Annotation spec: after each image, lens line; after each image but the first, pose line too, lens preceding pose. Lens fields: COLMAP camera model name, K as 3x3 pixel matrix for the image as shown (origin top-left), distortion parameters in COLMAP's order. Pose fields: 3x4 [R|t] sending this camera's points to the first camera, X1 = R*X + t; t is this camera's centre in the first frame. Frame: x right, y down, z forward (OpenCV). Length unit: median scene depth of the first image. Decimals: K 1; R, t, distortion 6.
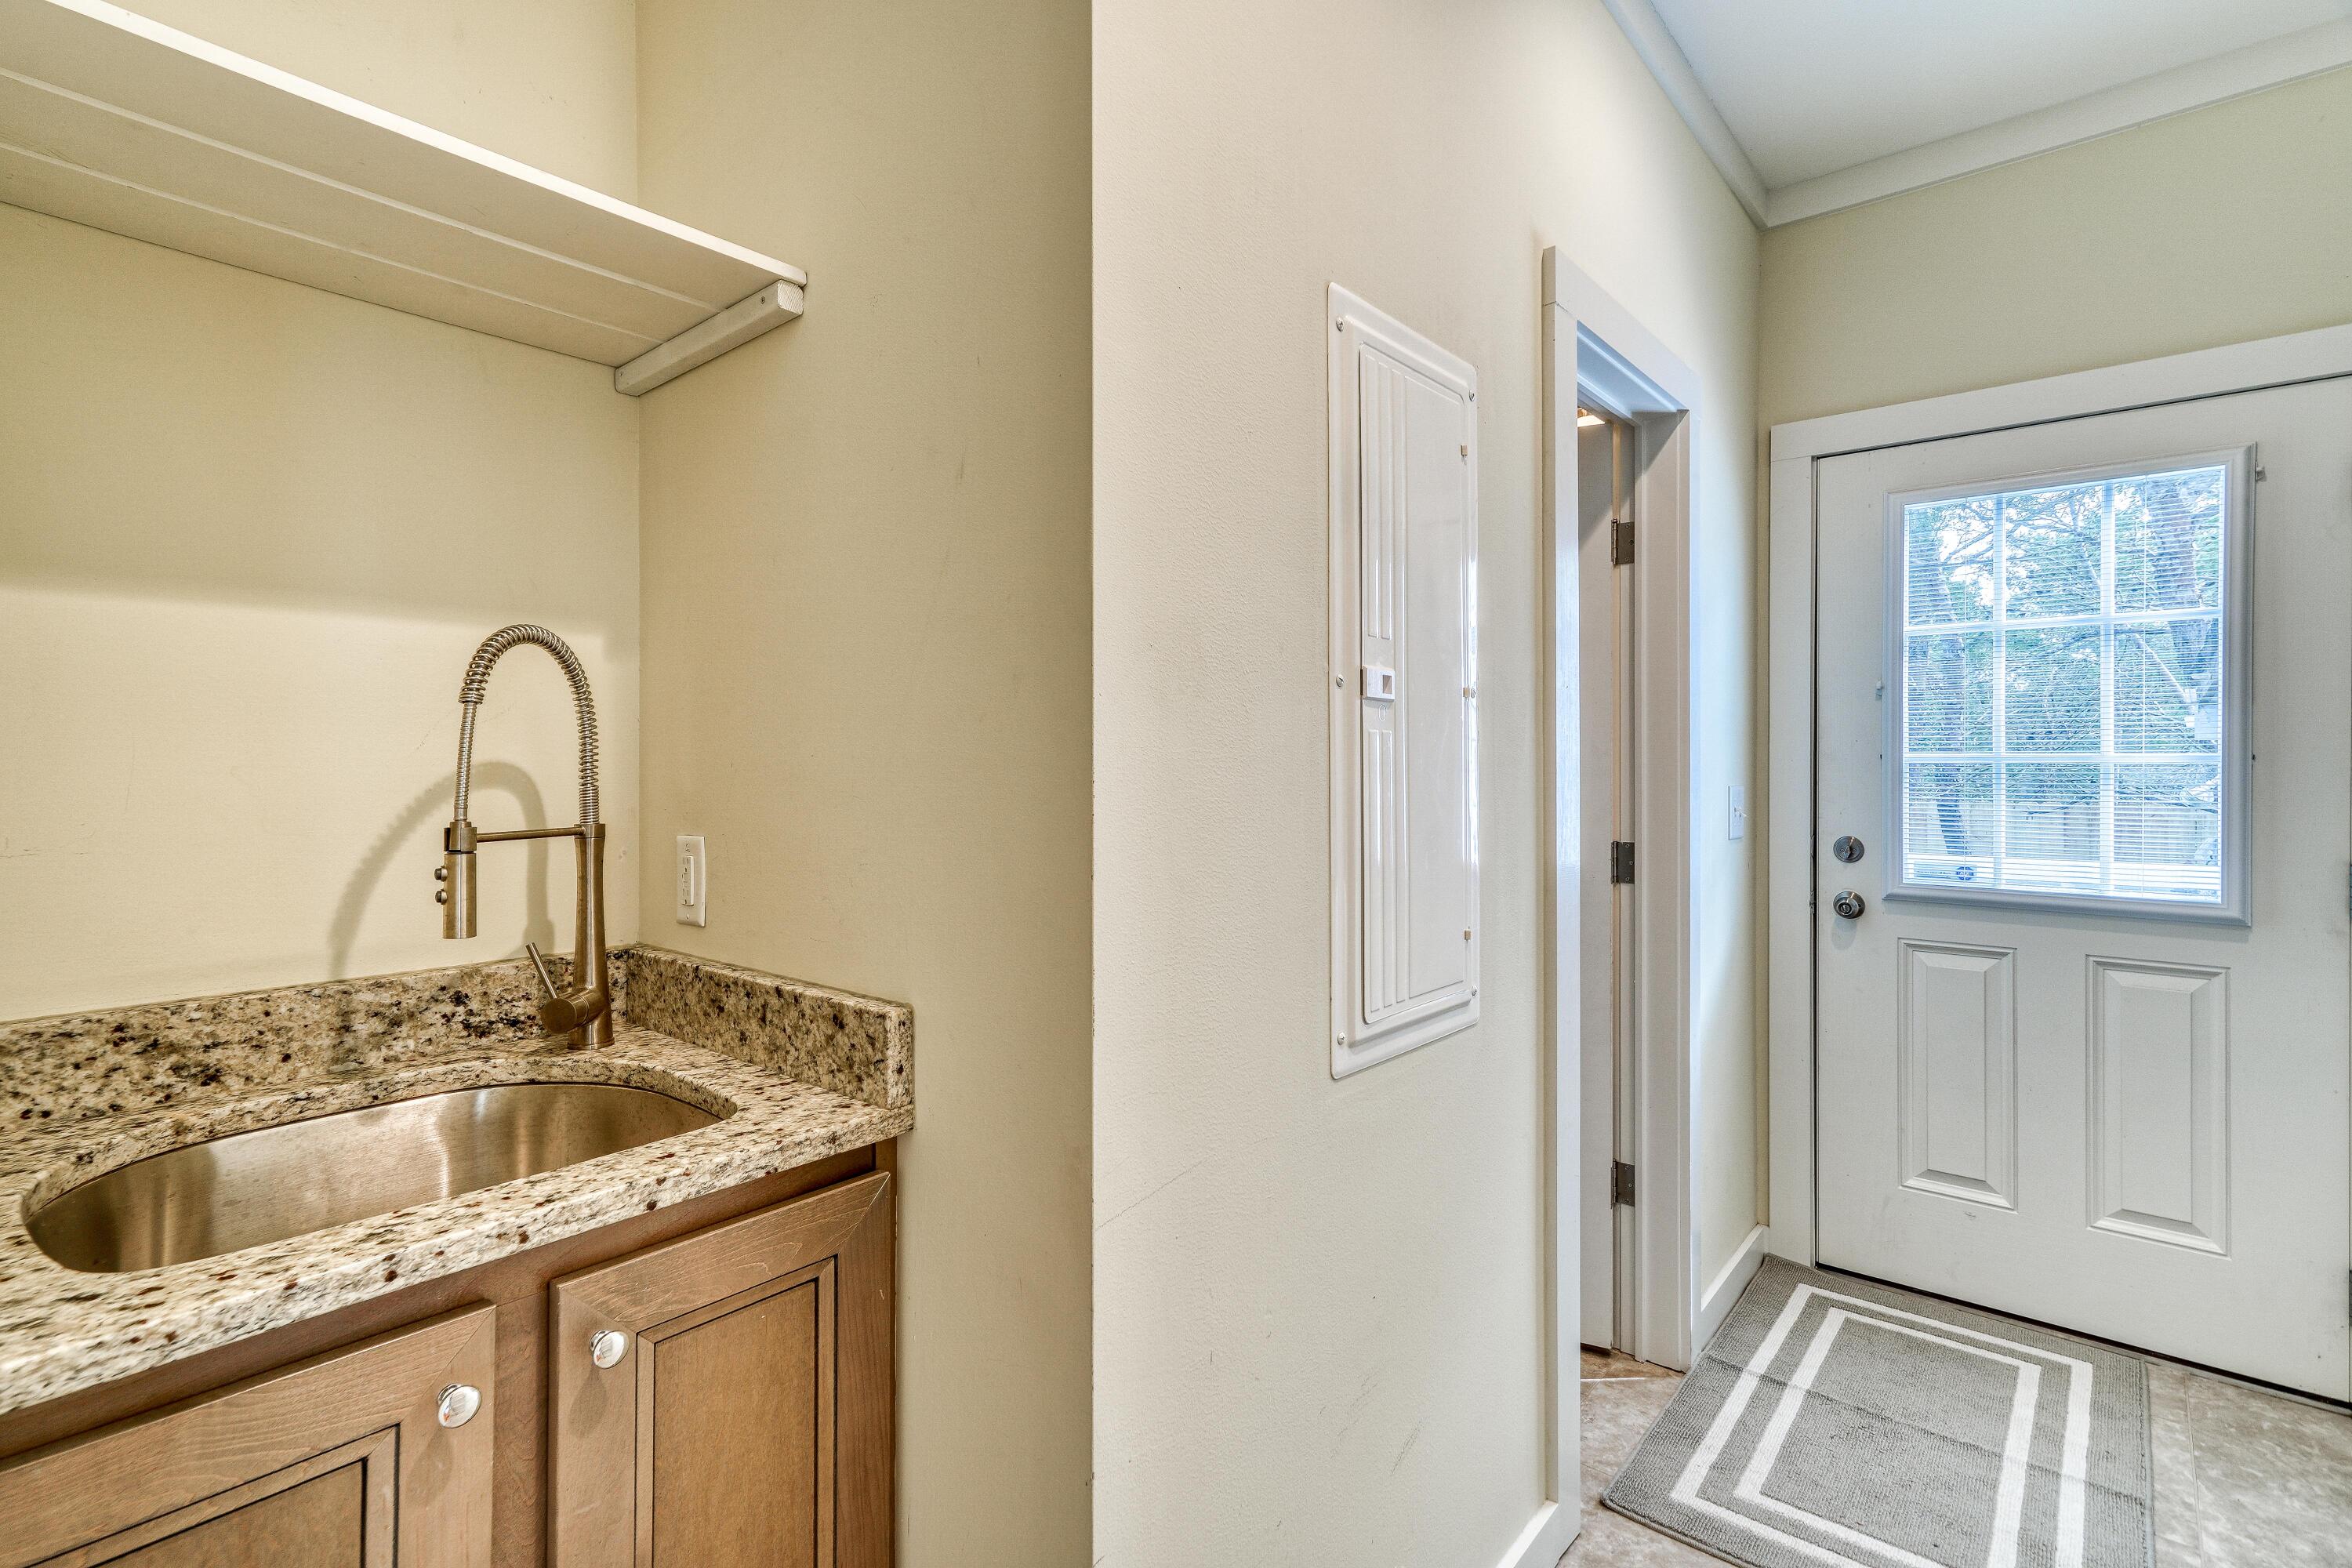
lens RADIAL K [[1091.7, 0, 1175.3], [0, 1091.7, 771.2], [0, 0, 1]] dist [0.009975, -0.000056]
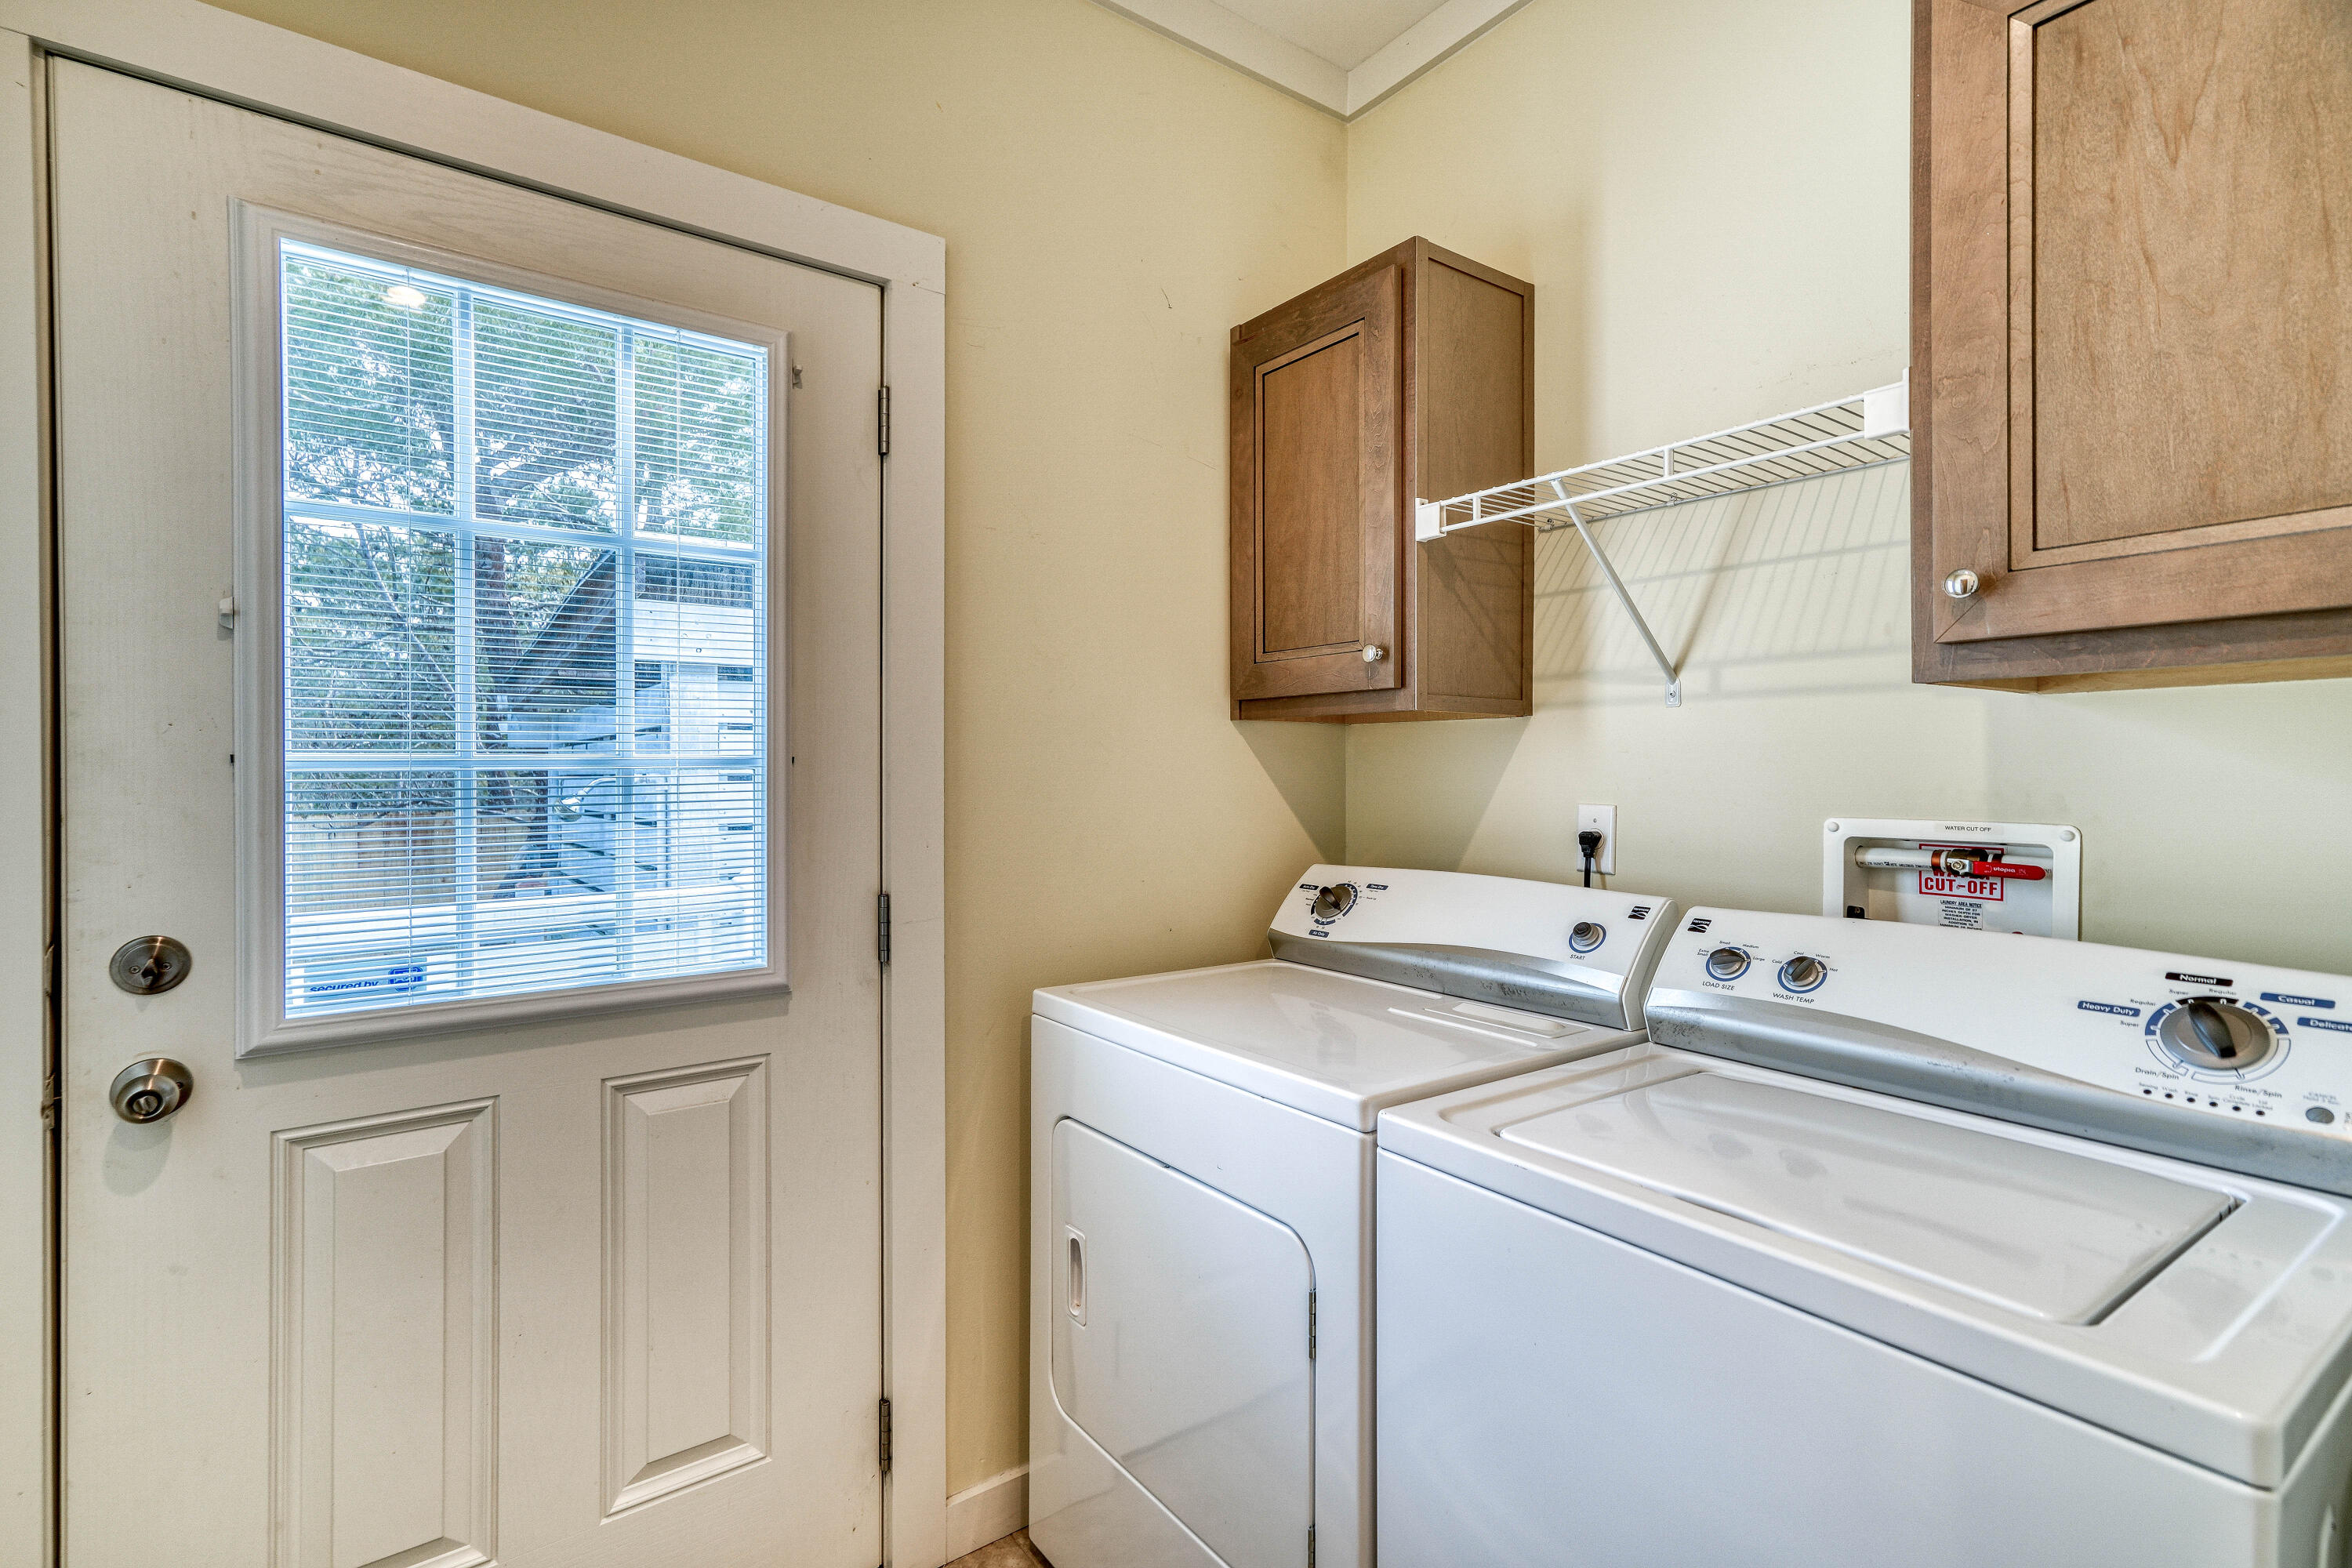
lens RADIAL K [[1091.7, 0, 1175.3], [0, 1091.7, 771.2], [0, 0, 1]] dist [0.009975, -0.000056]
pose [[0.227814, -0.002426, 0.973702, 0.288671], [0.011792, 0.999930, -0.000268, -0.002847], [-0.973633, 0.011543, 0.227827, 0.518726]]
